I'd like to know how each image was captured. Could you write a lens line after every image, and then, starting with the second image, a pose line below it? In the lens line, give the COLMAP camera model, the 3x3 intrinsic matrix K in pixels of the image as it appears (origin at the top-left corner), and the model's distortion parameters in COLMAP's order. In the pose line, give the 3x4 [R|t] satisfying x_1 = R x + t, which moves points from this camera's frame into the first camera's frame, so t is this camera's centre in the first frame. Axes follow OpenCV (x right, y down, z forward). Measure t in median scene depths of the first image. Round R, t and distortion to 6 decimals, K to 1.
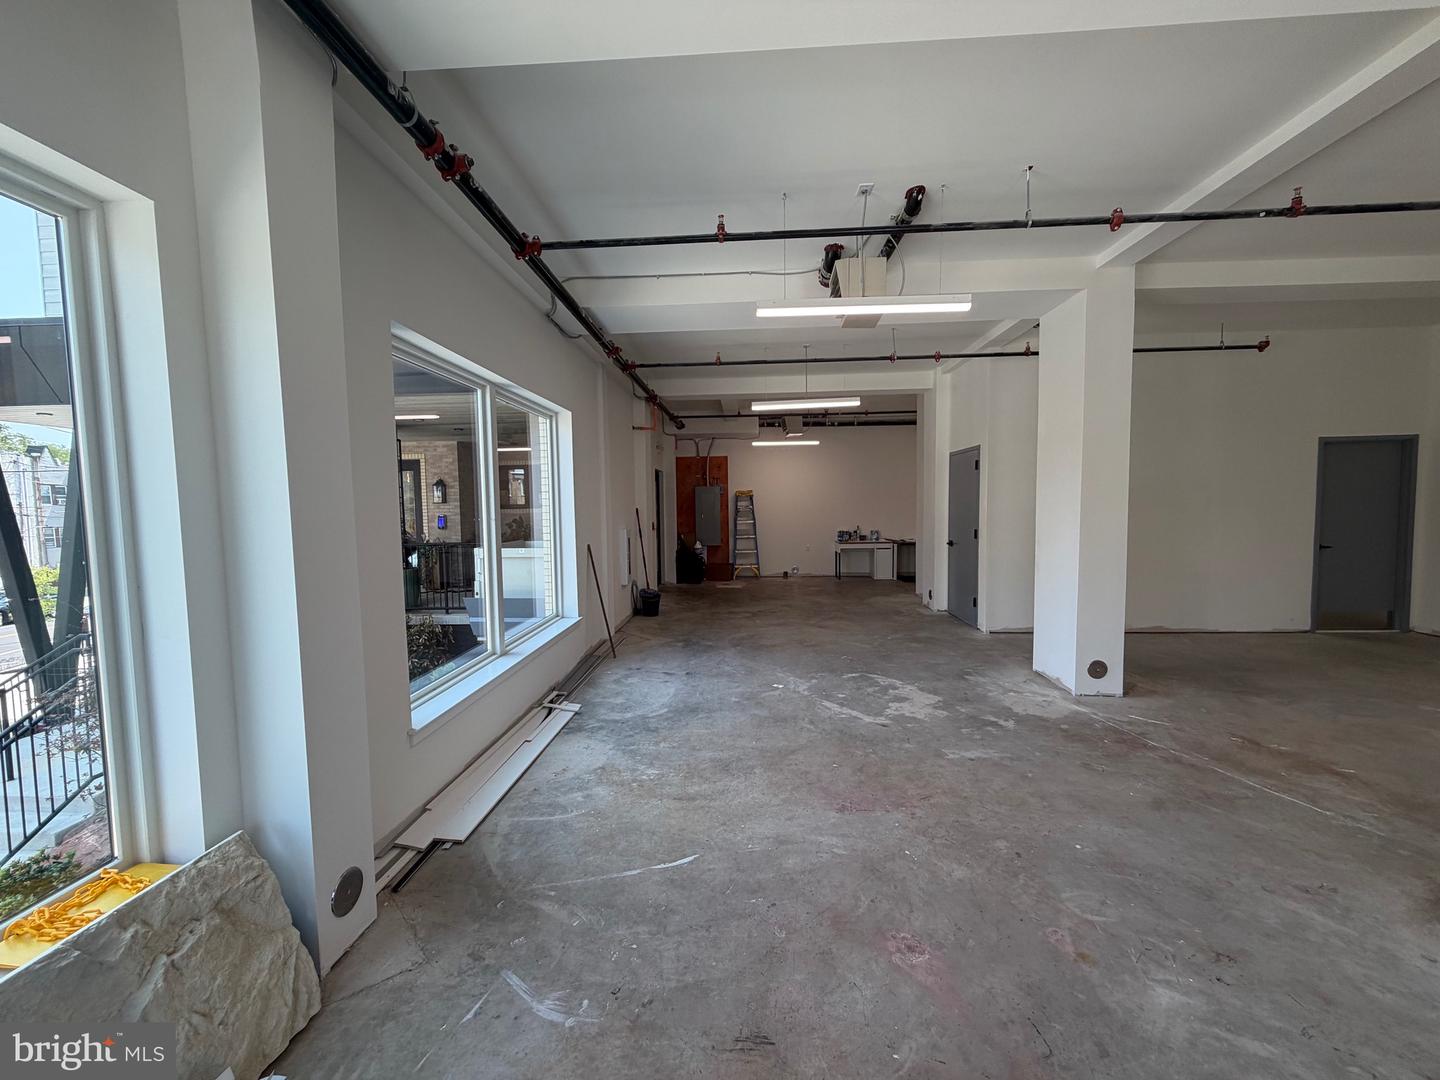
lens RADIAL K [[574.6, 0, 717.4], [0, 574.6, 539.5], [0, 0, 1]] dist [0.000956, 0.000307]
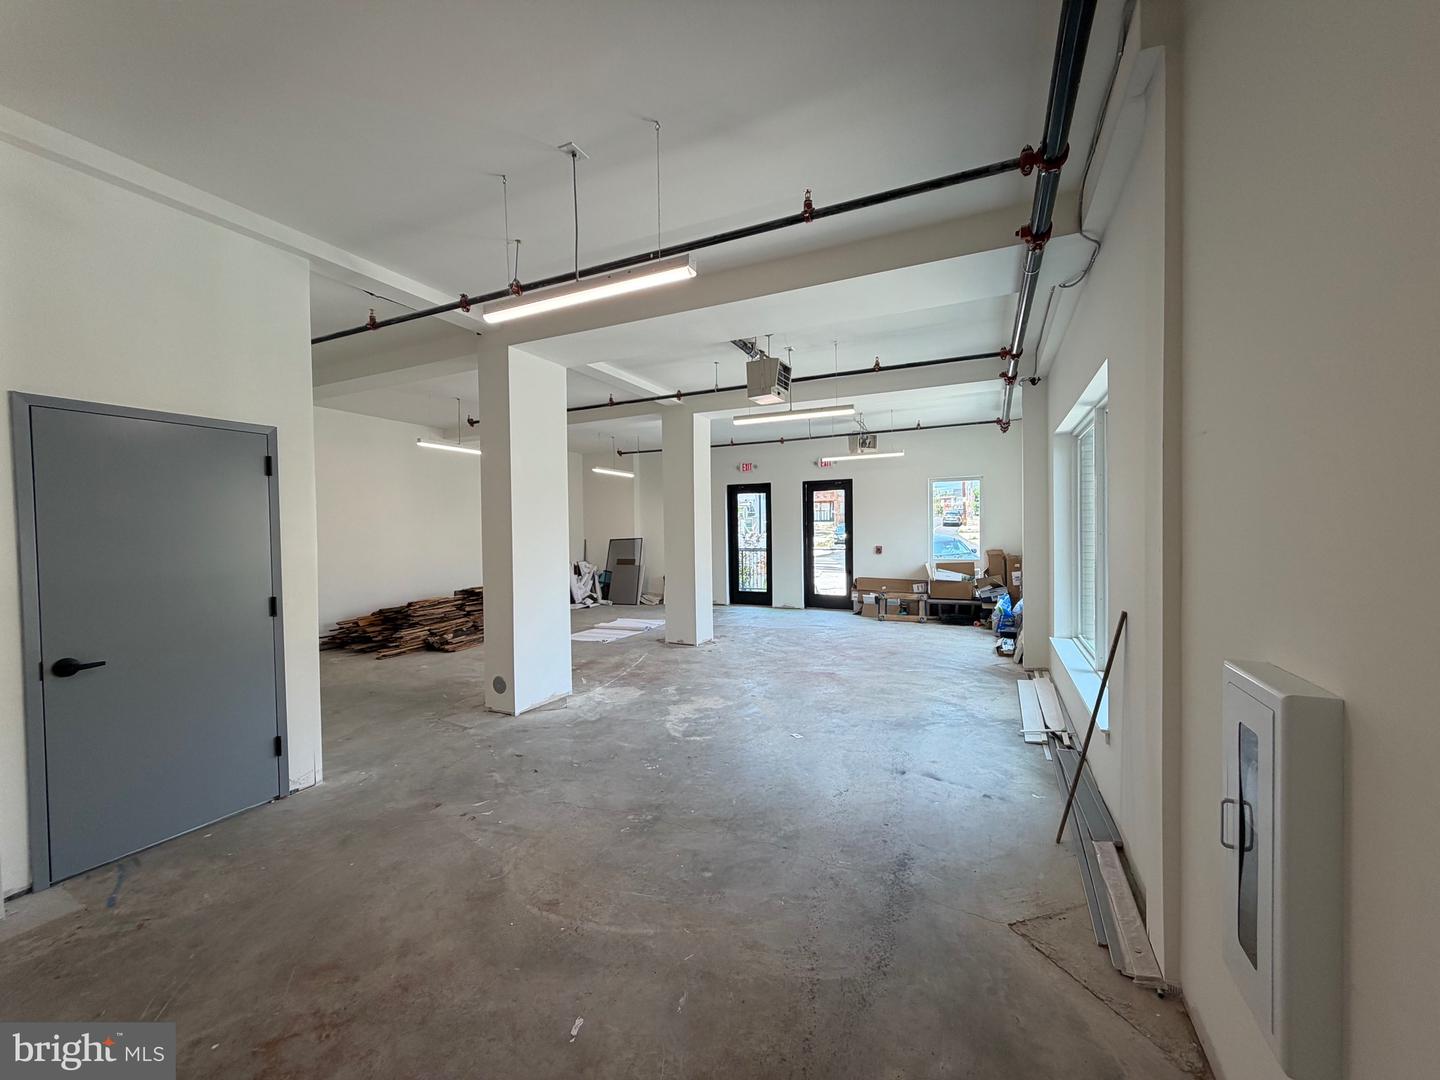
lens RADIAL K [[574.6, 0, 717.4], [0, 574.6, 539.5], [0, 0, 1]] dist [0.000956, 0.000307]
pose [[-0.925923, 0.021431, 0.377104, -0.137755], [0.051226, 0.996290, 0.069158, -0.130335], [-0.374223, 0.083352, -0.923585, 2.095192]]
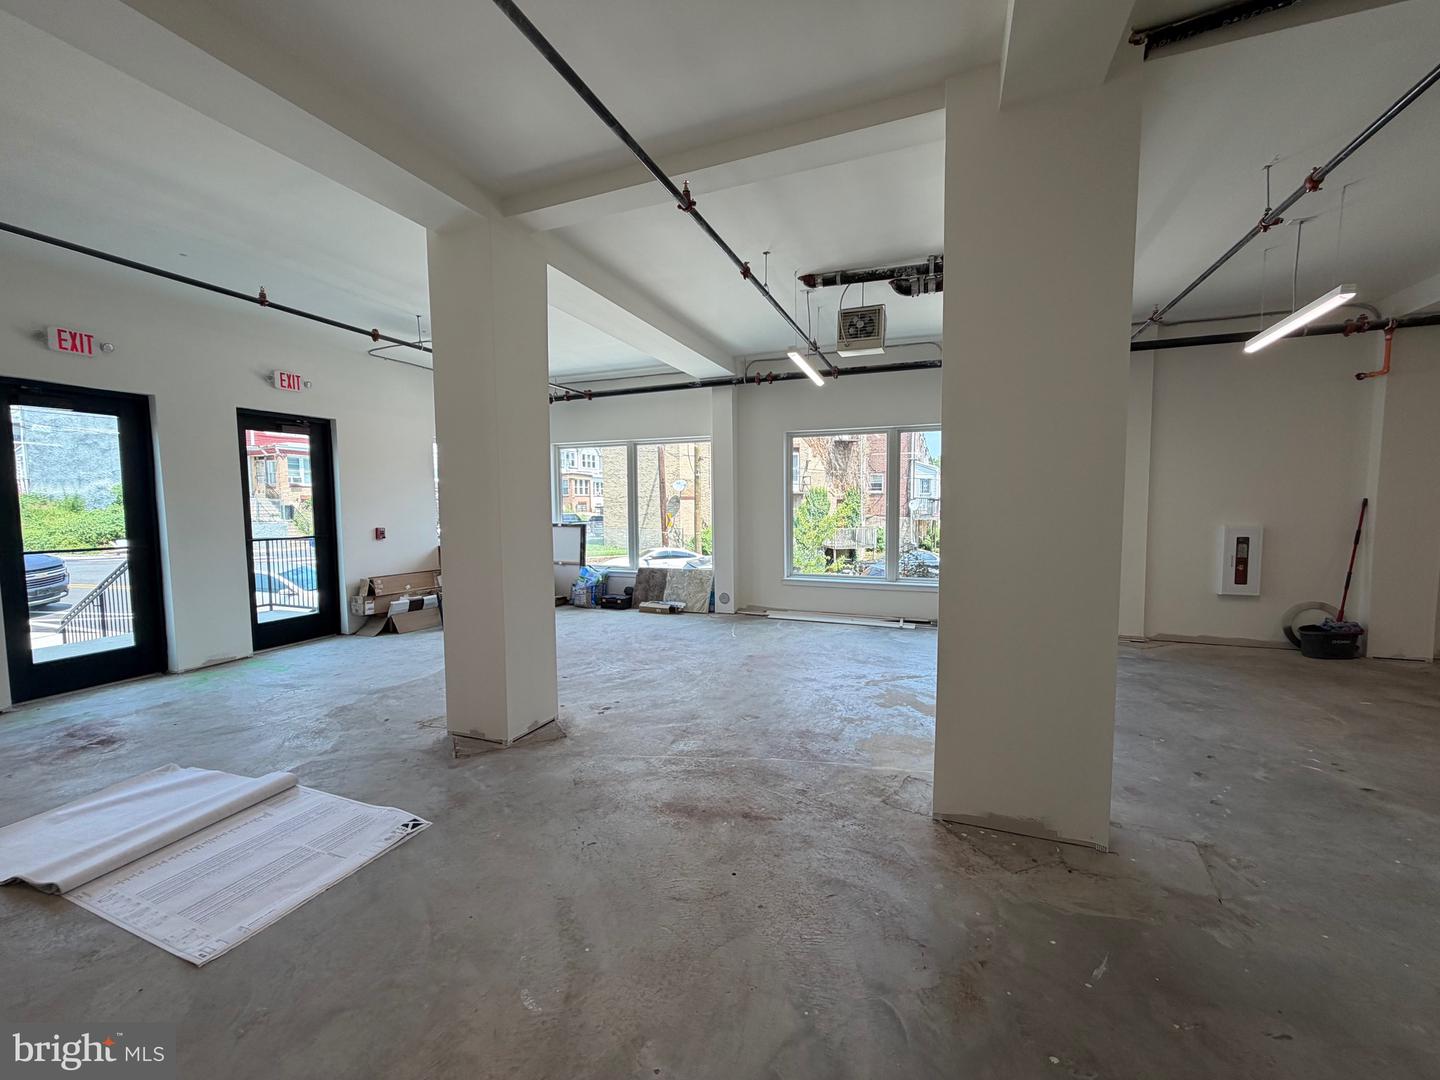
lens RADIAL K [[574.6, 0, 717.4], [0, 574.6, 539.5], [0, 0, 1]] dist [0.000956, 0.000307]
pose [[-0.318619, 0.081879, -0.944340, 1.397892], [-0.046660, 0.993700, 0.101902, -0.077766], [0.946734, 0.076531, -0.312791, 1.000071]]
